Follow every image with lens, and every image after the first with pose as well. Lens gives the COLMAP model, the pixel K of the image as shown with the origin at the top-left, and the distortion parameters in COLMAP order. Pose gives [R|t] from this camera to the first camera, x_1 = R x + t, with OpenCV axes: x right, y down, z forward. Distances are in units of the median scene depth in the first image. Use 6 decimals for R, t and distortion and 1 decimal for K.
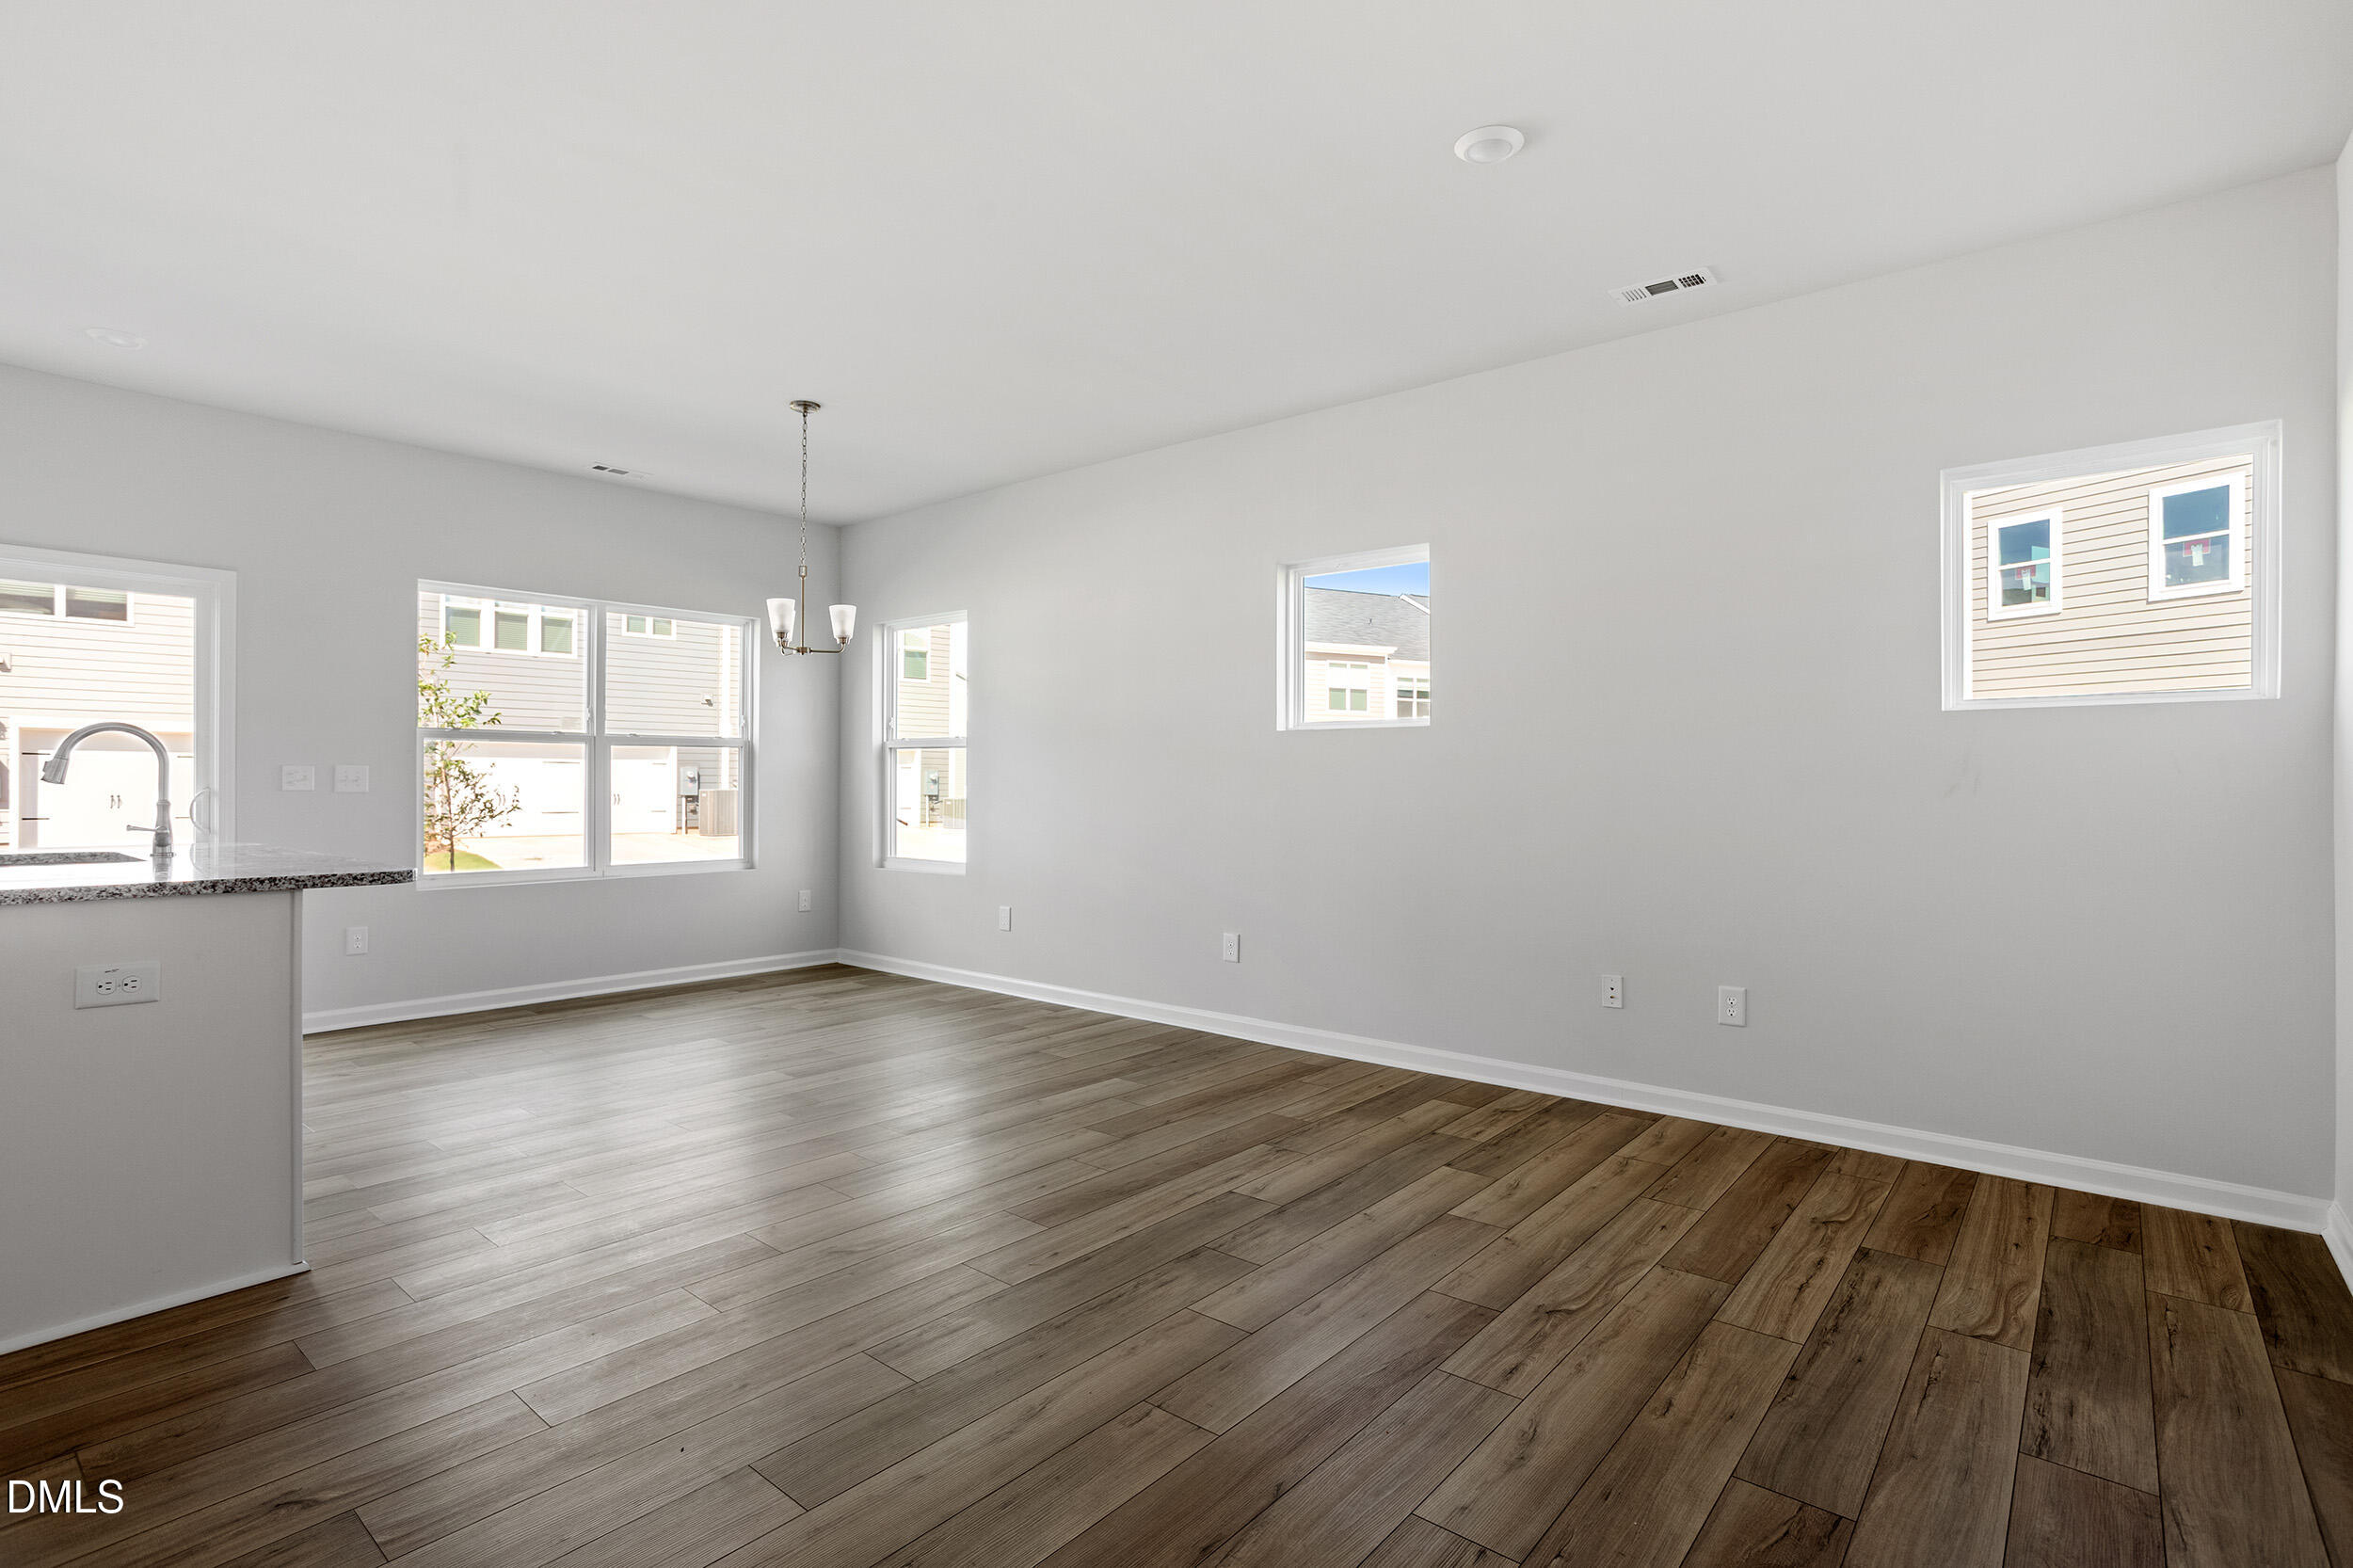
lens RADIAL K [[1134.9, 0, 1165.0], [0, 1134.9, 782.1], [0, 0, 1]] dist [-0.051443, 0.033242]
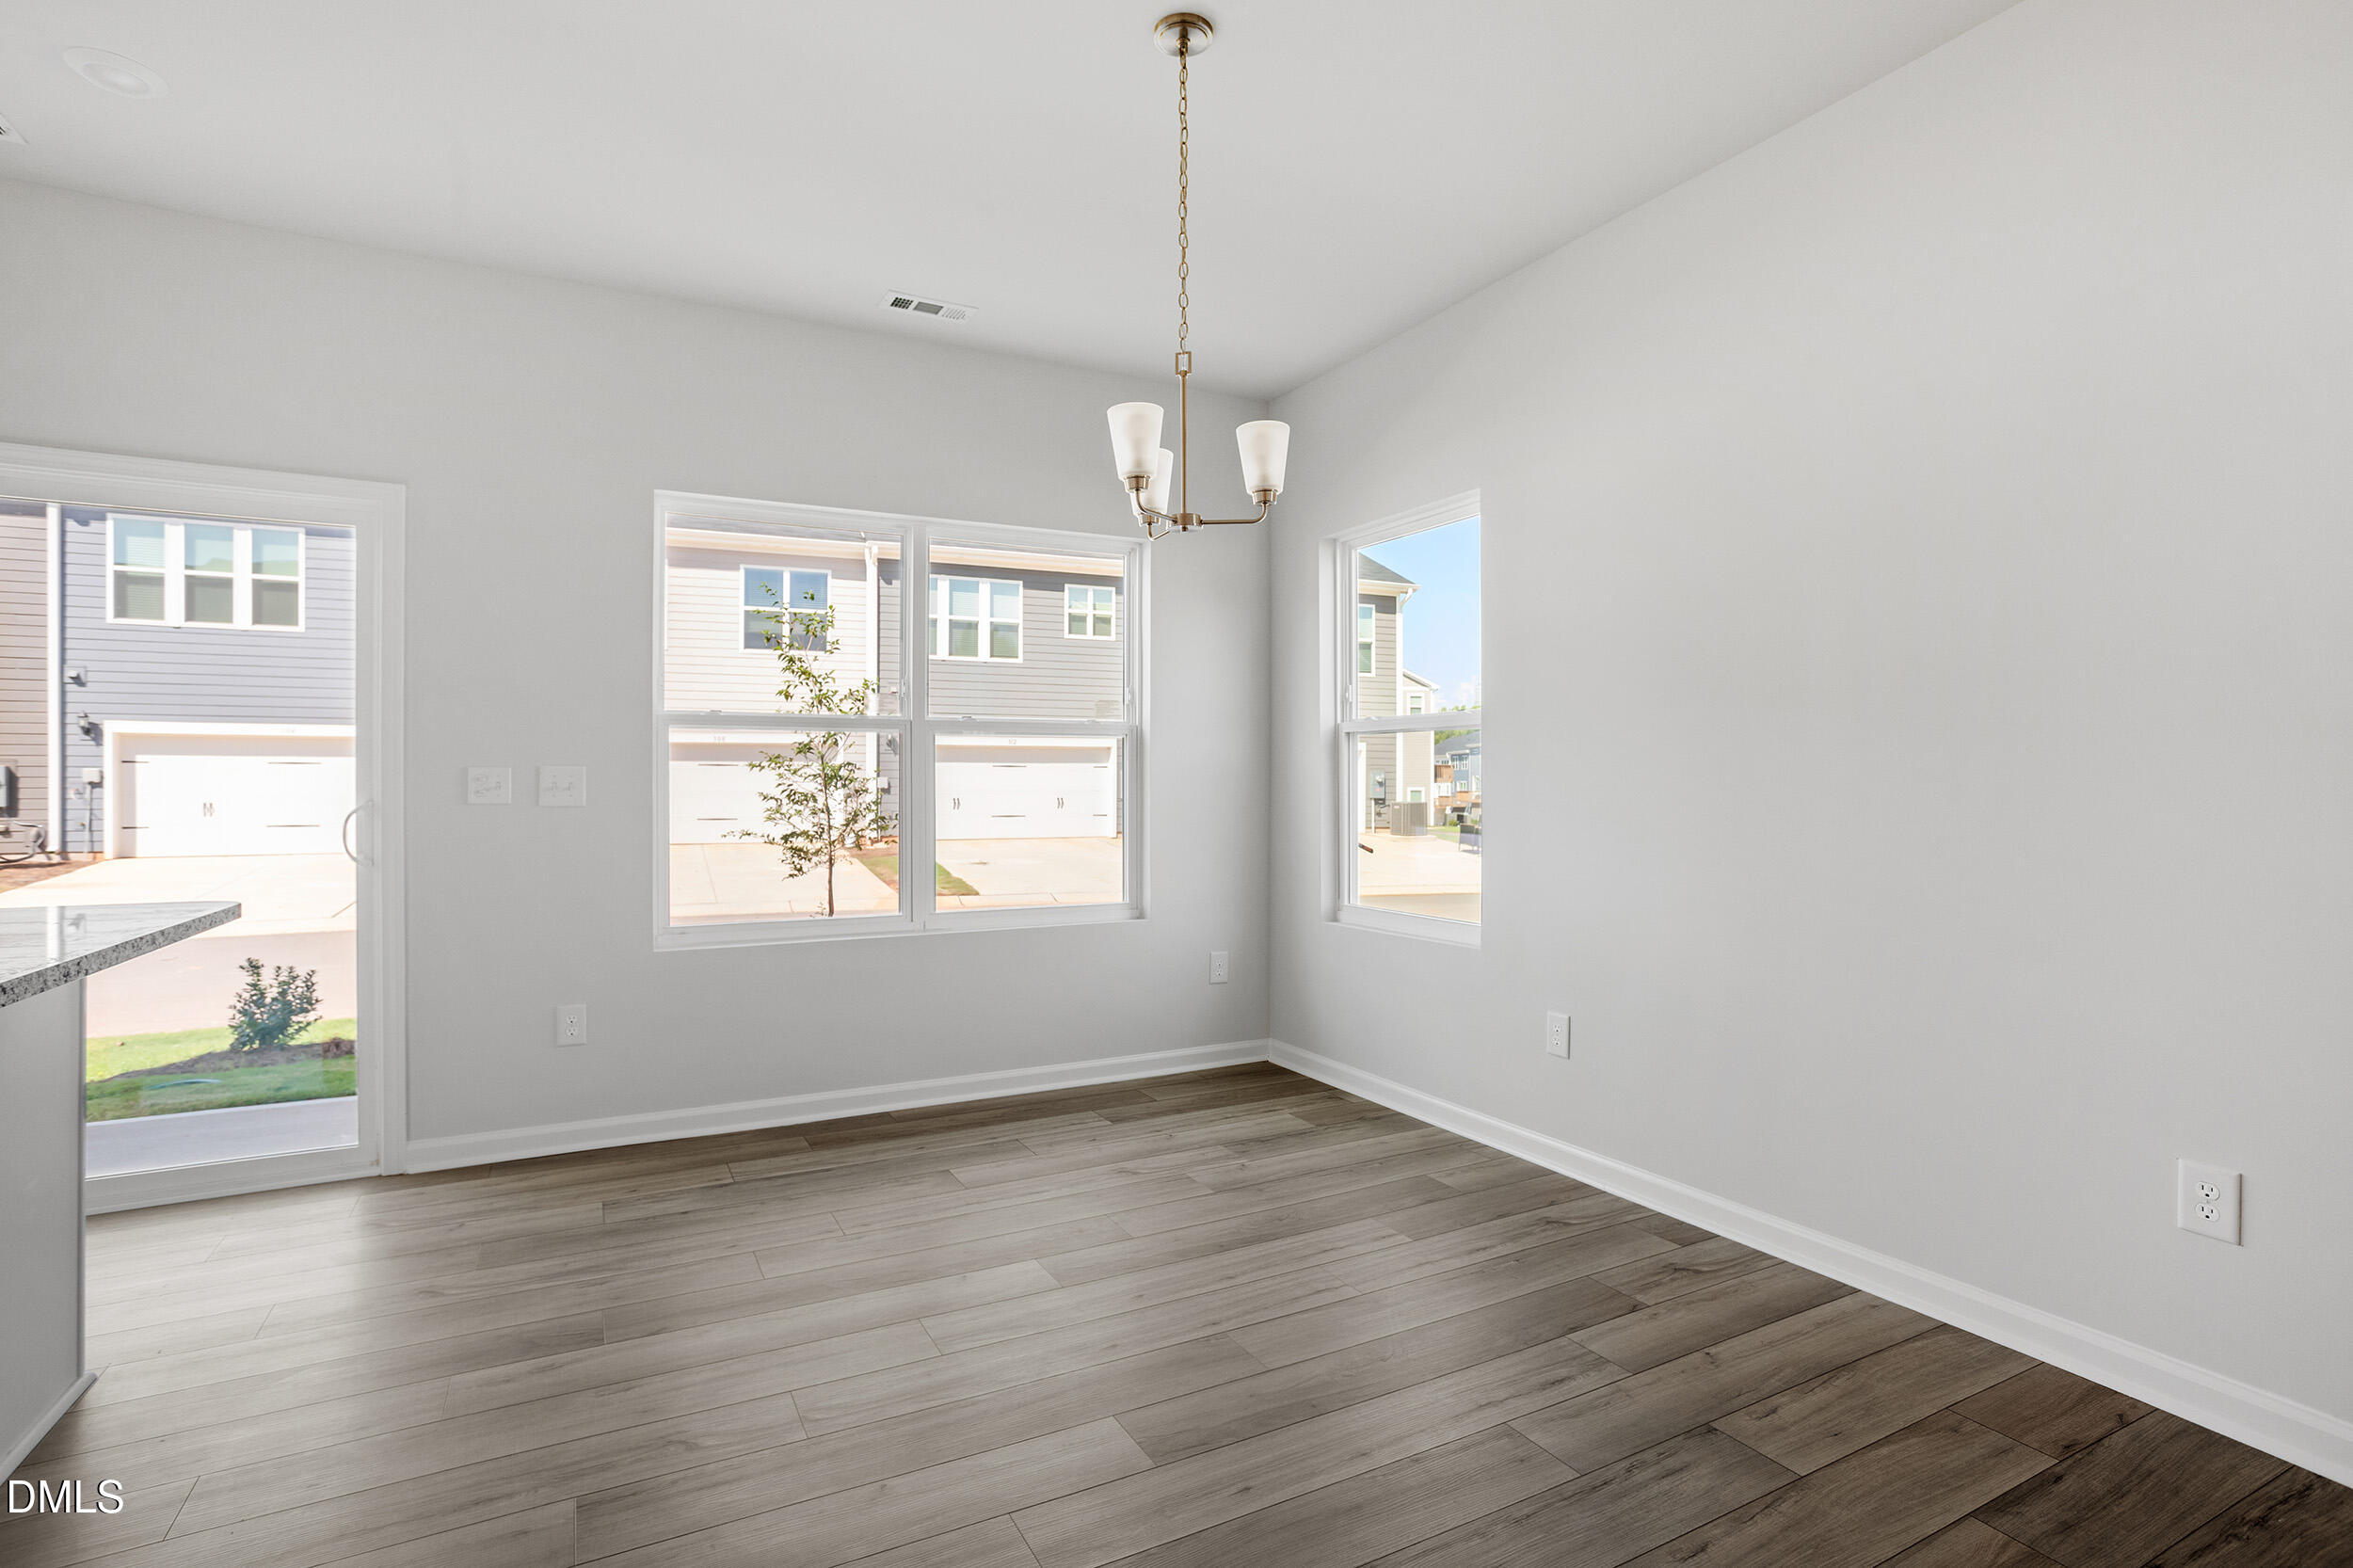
lens RADIAL K [[1134.9, 0, 1165.0], [0, 1134.9, 782.1], [0, 0, 1]] dist [-0.051443, 0.033242]
pose [[0.927707, -0.005788, -0.373264, -0.189127], [0.005277, 0.999983, -0.002391, -0.002620], [0.373271, 0.000248, 0.927722, 0.701317]]
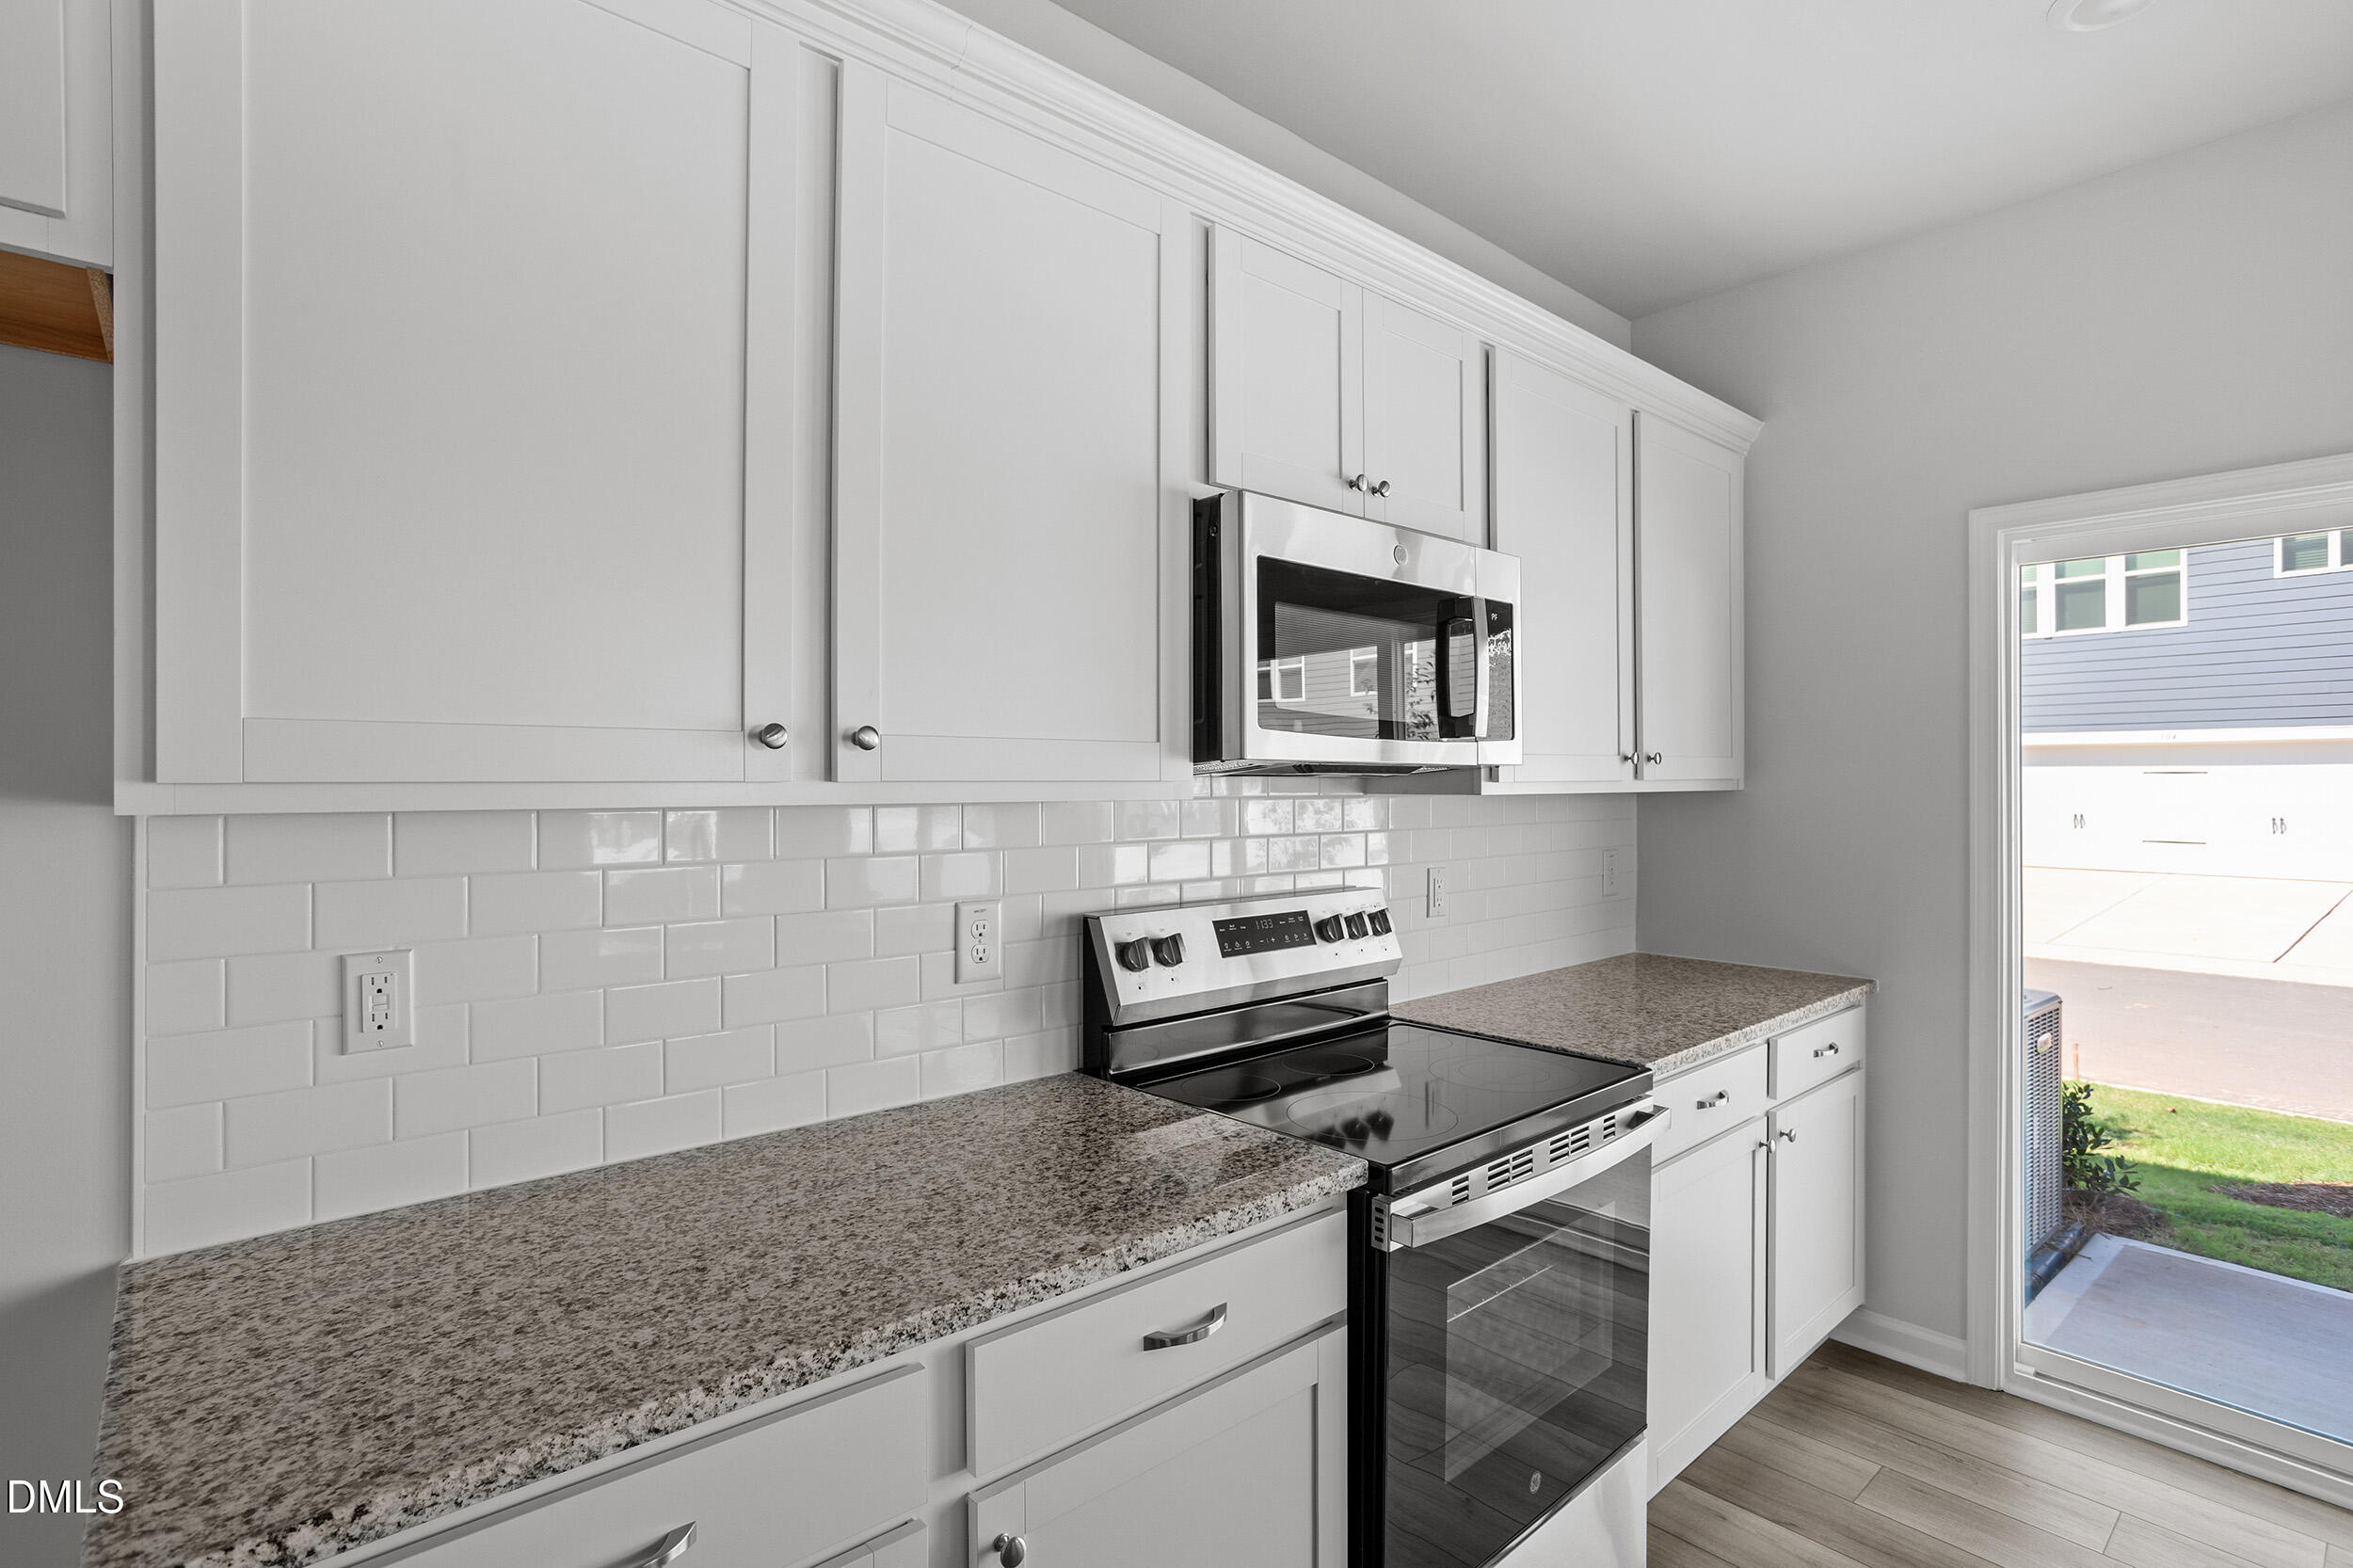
lens RADIAL K [[1134.9, 0, 1165.0], [0, 1134.9, 782.1], [0, 0, 1]] dist [-0.051443, 0.033242]
pose [[-0.151120, -0.002459, -0.988512, -0.637454], [0.000212, 0.999997, -0.002520, -0.075987], [0.988515, -0.000591, -0.151119, 0.516739]]
